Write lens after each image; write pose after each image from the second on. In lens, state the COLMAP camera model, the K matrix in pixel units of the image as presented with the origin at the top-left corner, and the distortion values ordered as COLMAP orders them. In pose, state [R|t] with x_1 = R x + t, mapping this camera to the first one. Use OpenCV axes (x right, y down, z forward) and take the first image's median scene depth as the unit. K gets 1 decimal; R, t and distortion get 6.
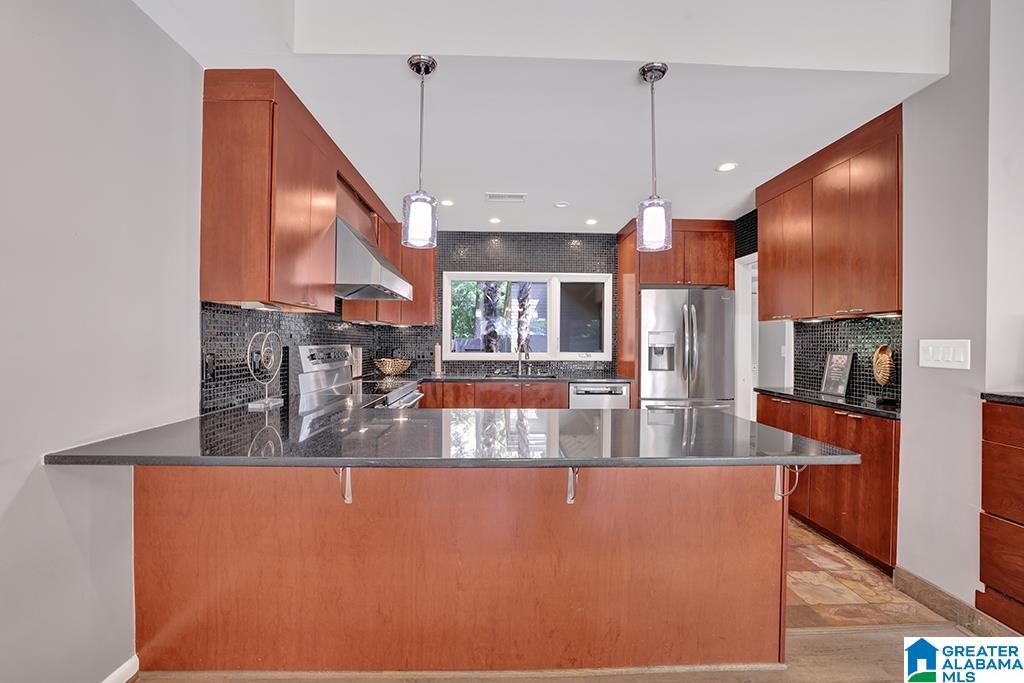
lens RADIAL K [[437.2, 0, 507.8], [0, 437.2, 342.6], [0, 0, 1]] dist [-0.023409, 0.000999]
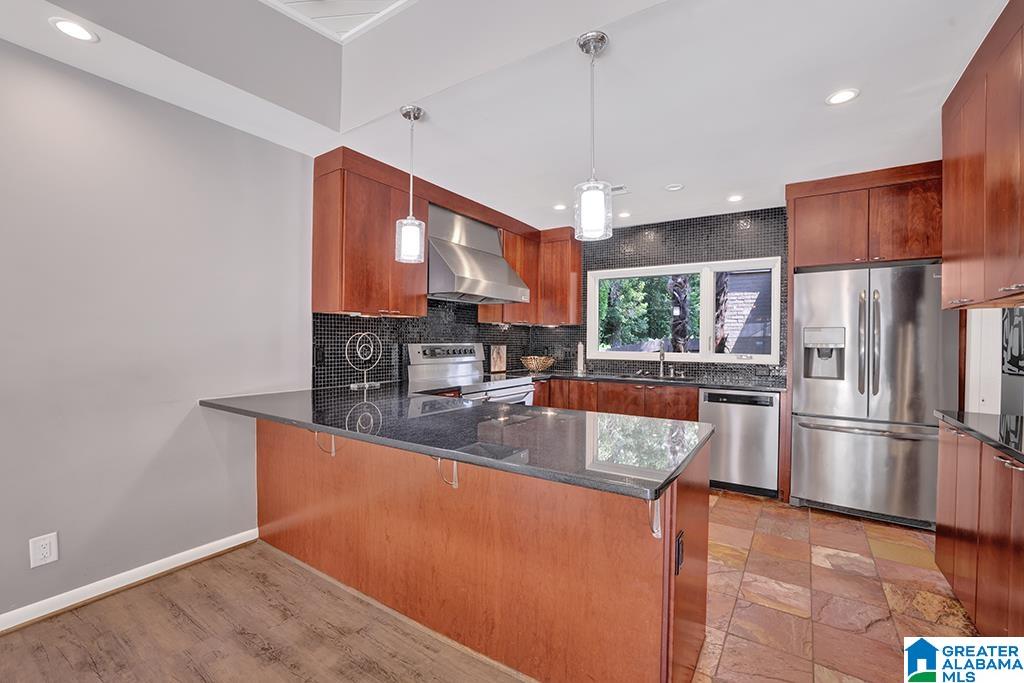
lens RADIAL K [[437.2, 0, 507.8], [0, 437.2, 342.6], [0, 0, 1]] dist [-0.023409, 0.000999]
pose [[0.815606, 0.002823, -0.578600, 0.332802], [-0.002677, 0.999996, 0.001105, 0.001704], [0.578601, 0.000648, 0.815611, 0.071833]]
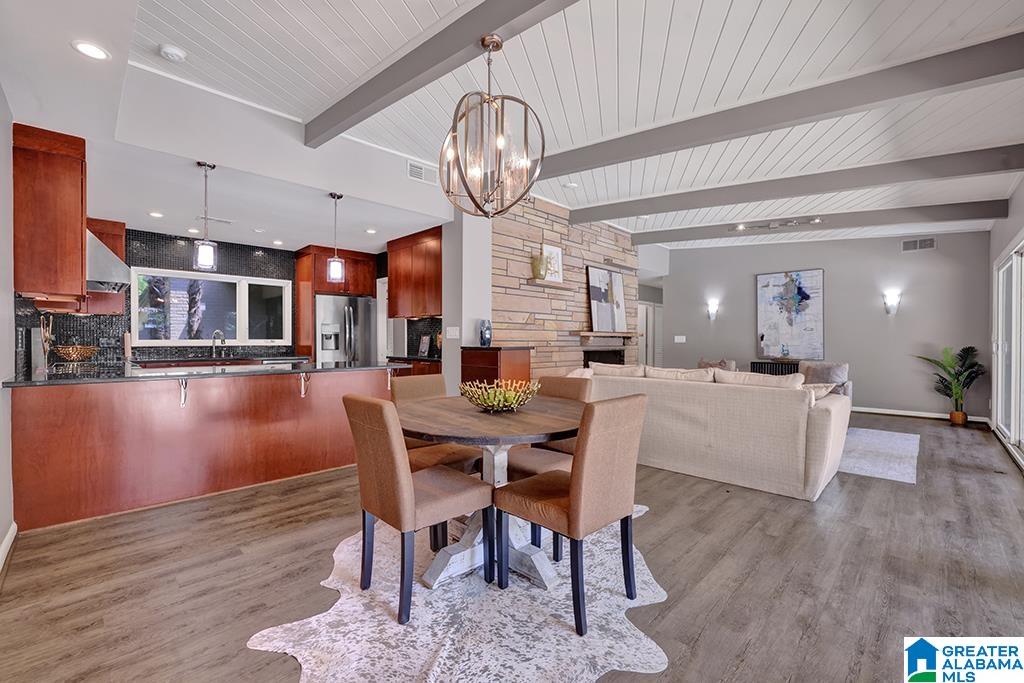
lens RADIAL K [[437.2, 0, 507.8], [0, 437.2, 342.6], [0, 0, 1]] dist [-0.023409, 0.000999]
pose [[0.724170, -0.009411, 0.689558, -0.236939], [0.004891, 0.999952, 0.008511, 0.029100], [-0.689605, -0.002791, 0.724181, -0.500686]]
